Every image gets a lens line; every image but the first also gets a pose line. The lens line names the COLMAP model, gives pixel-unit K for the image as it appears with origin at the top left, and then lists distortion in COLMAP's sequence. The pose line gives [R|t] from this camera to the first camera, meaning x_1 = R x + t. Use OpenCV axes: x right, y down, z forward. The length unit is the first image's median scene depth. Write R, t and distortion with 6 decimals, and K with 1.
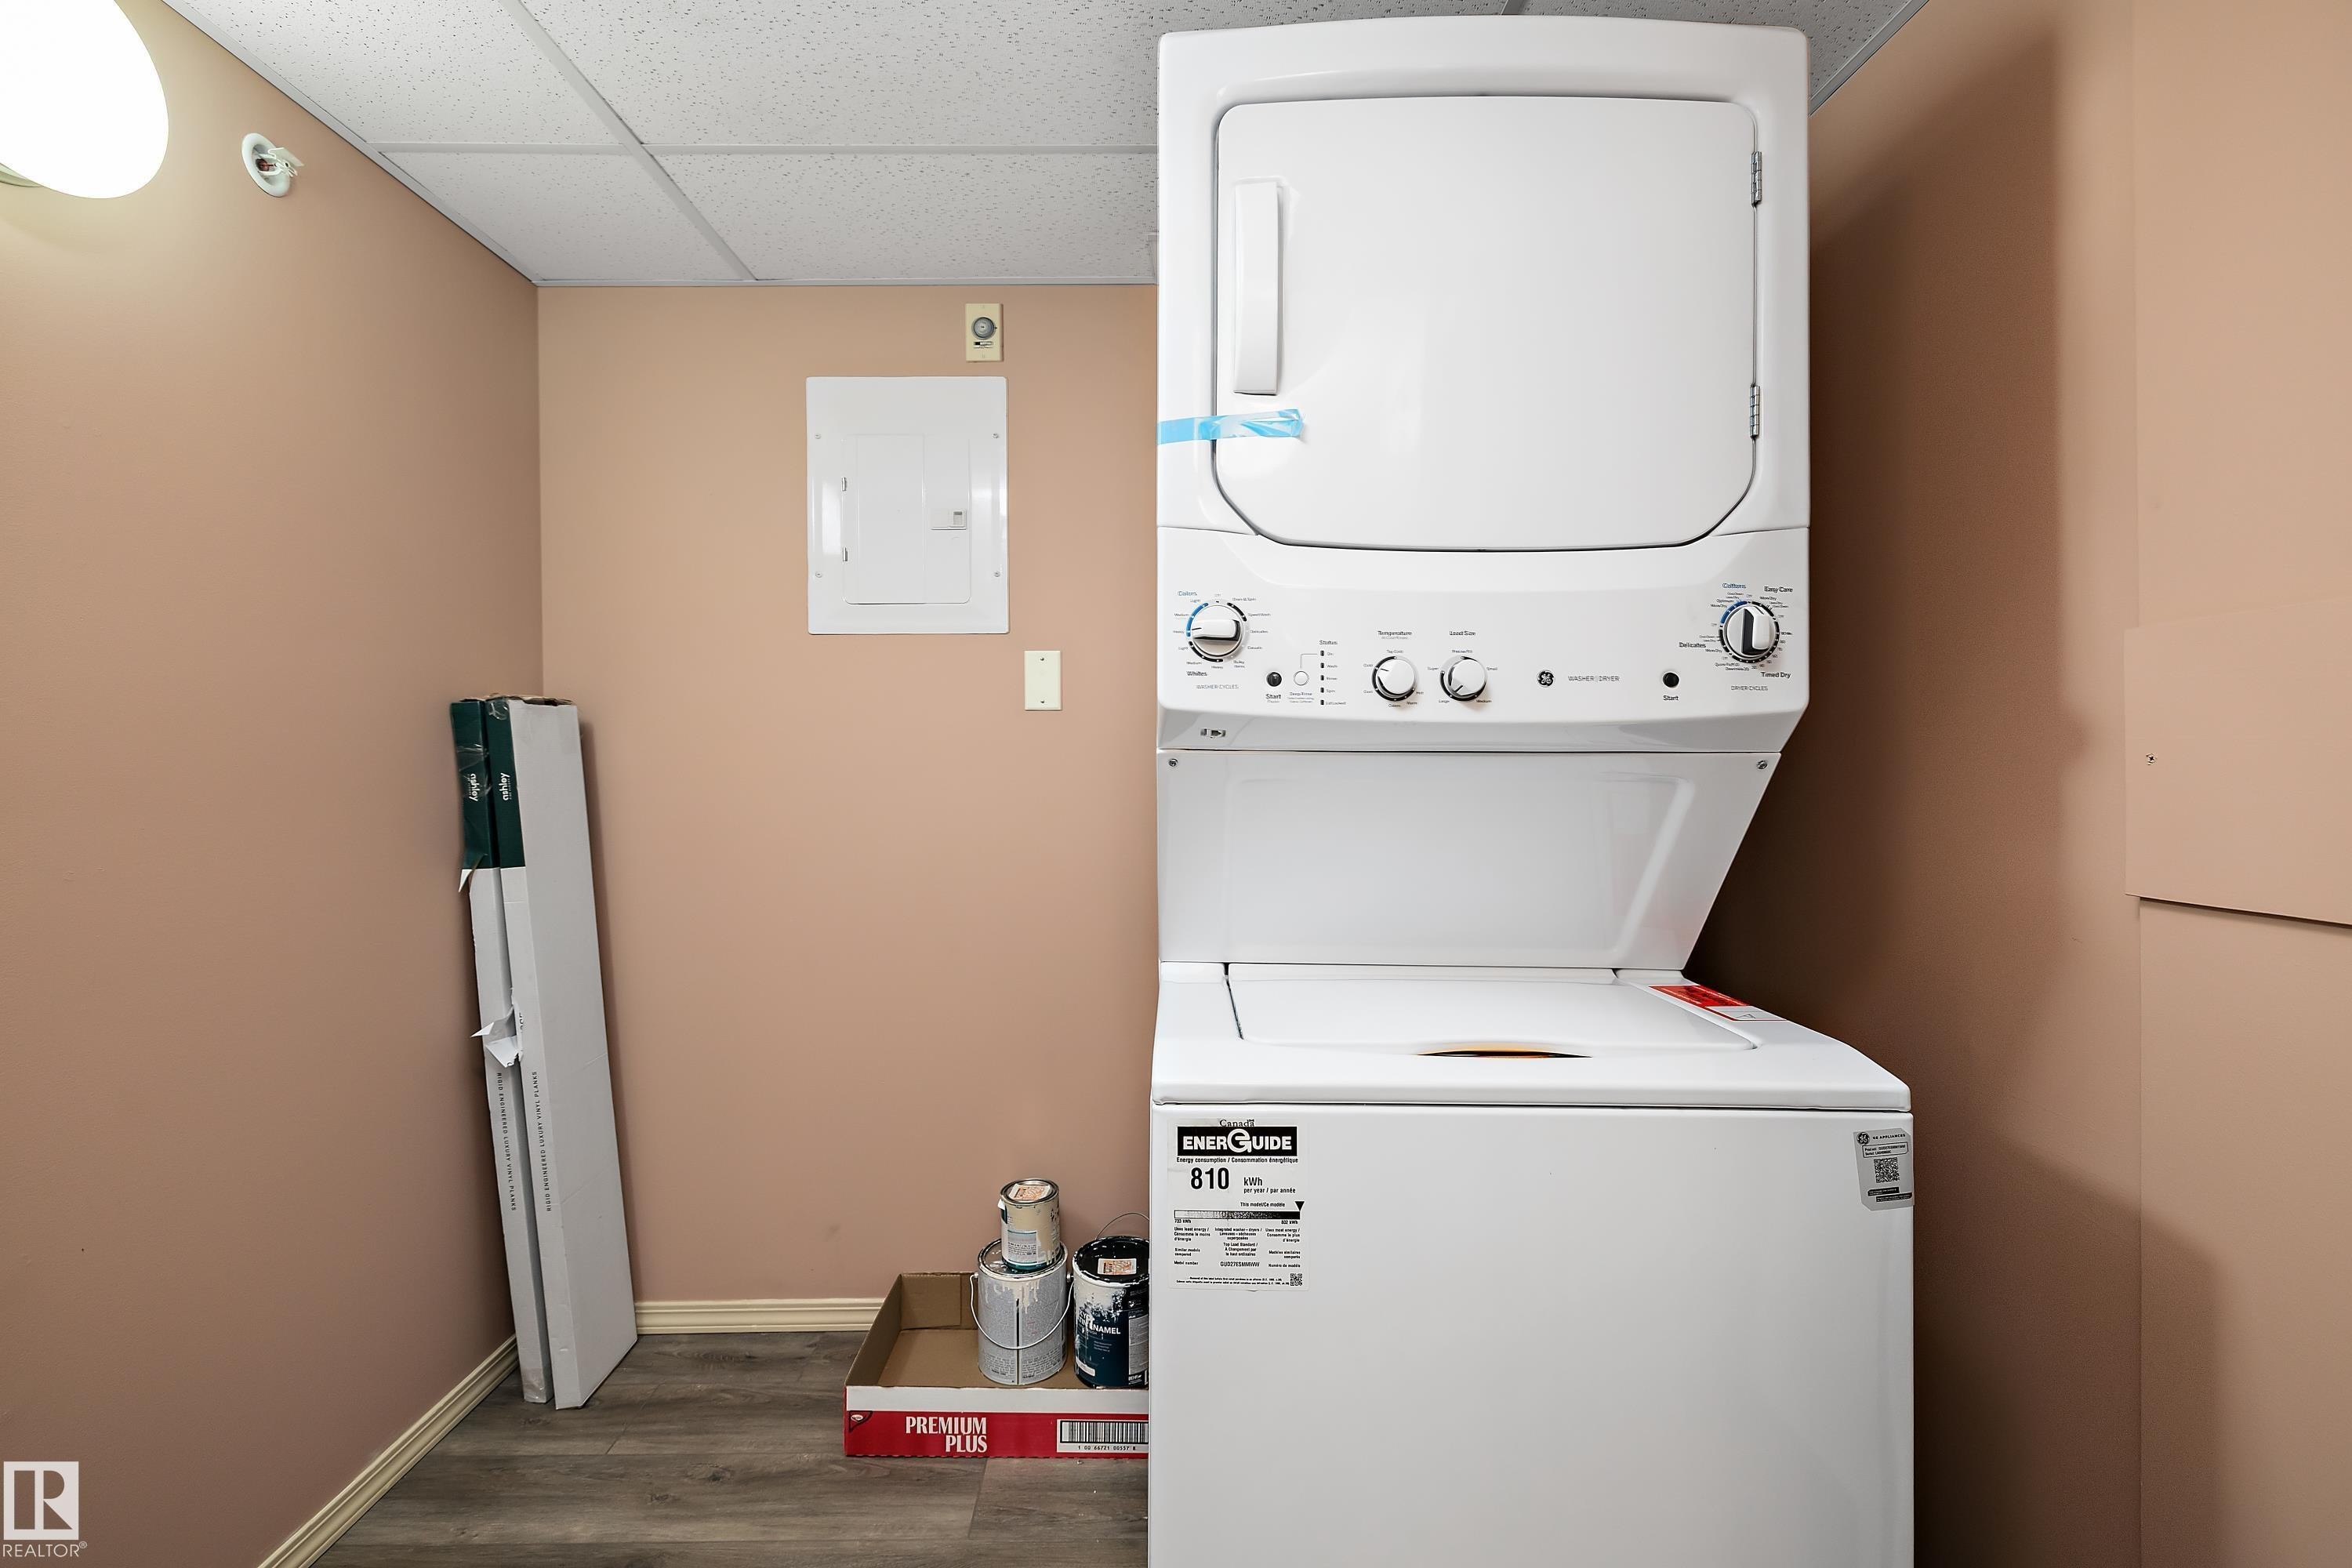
lens RADIAL K [[992.0, 0, 1172.3], [0, 992.0, 758.2], [0, 0, 1]] dist [0.000294, 0.000229]
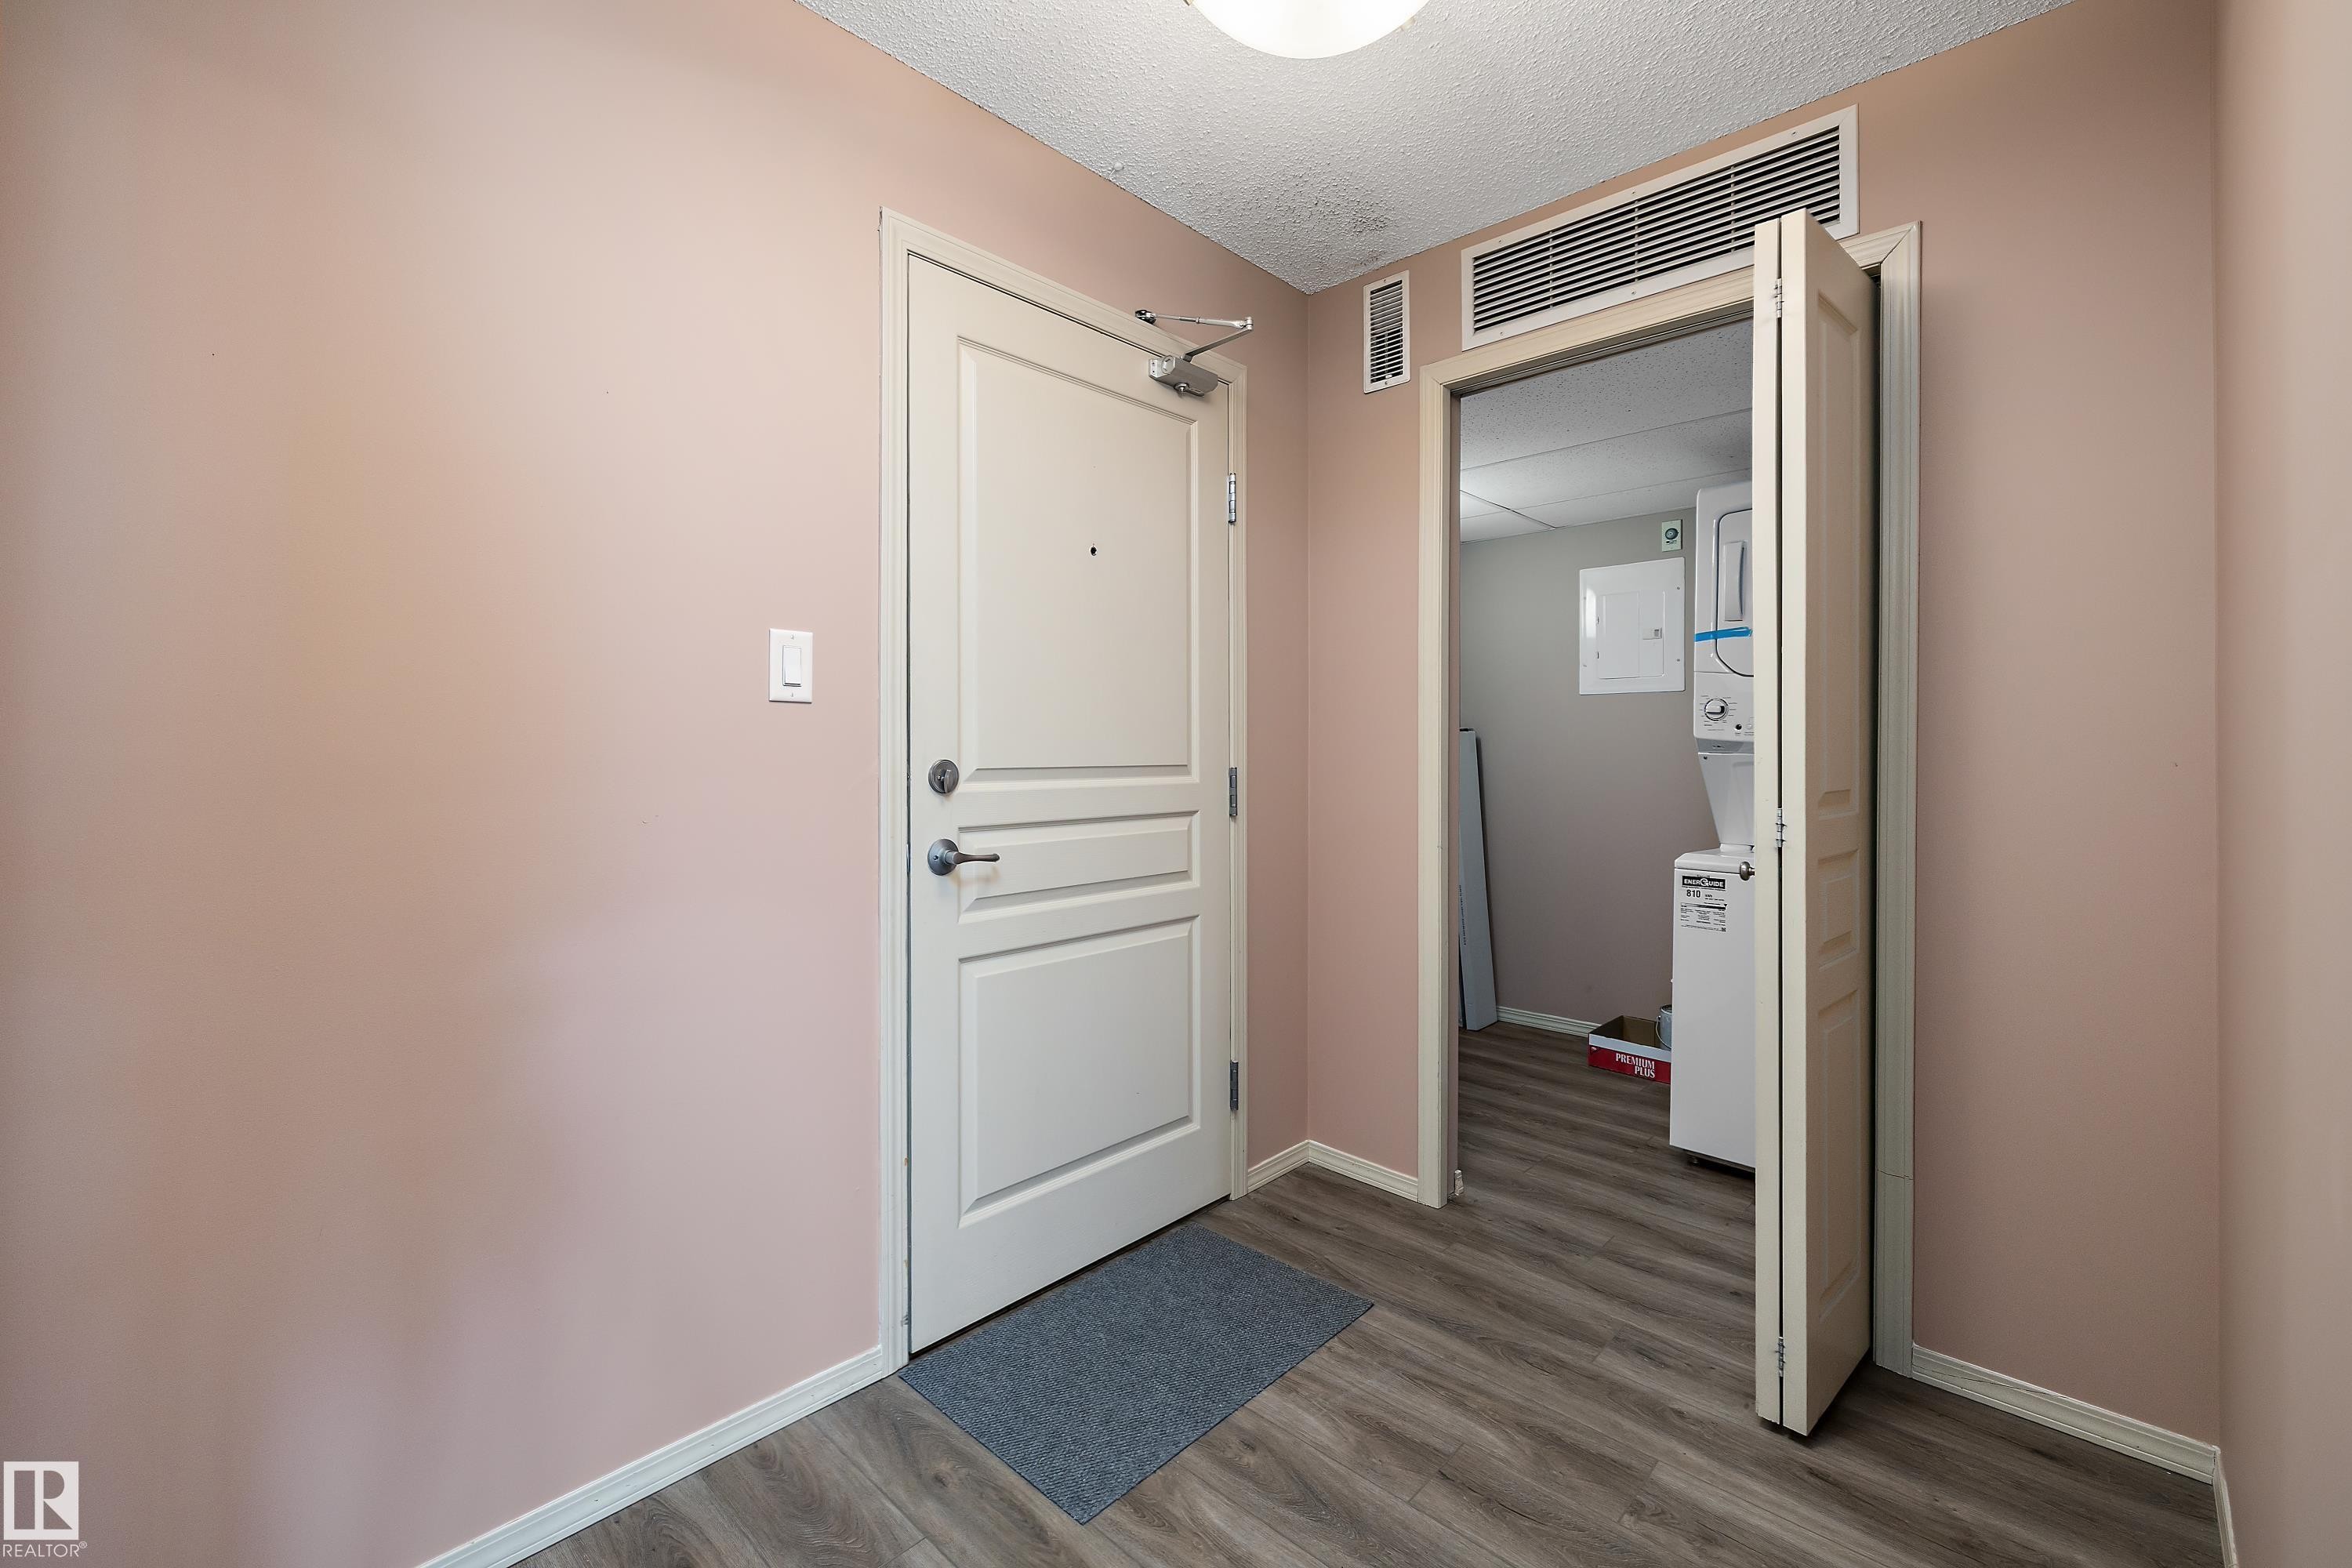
lens RADIAL K [[992.0, 0, 1172.3], [0, 992.0, 758.2], [0, 0, 1]] dist [0.000294, 0.000229]
pose [[0.713852, 0.010983, -0.700210, 0.880255], [-0.007827, 0.999940, 0.007705, -0.003256], [0.700253, -0.000019, 0.713895, -1.975260]]
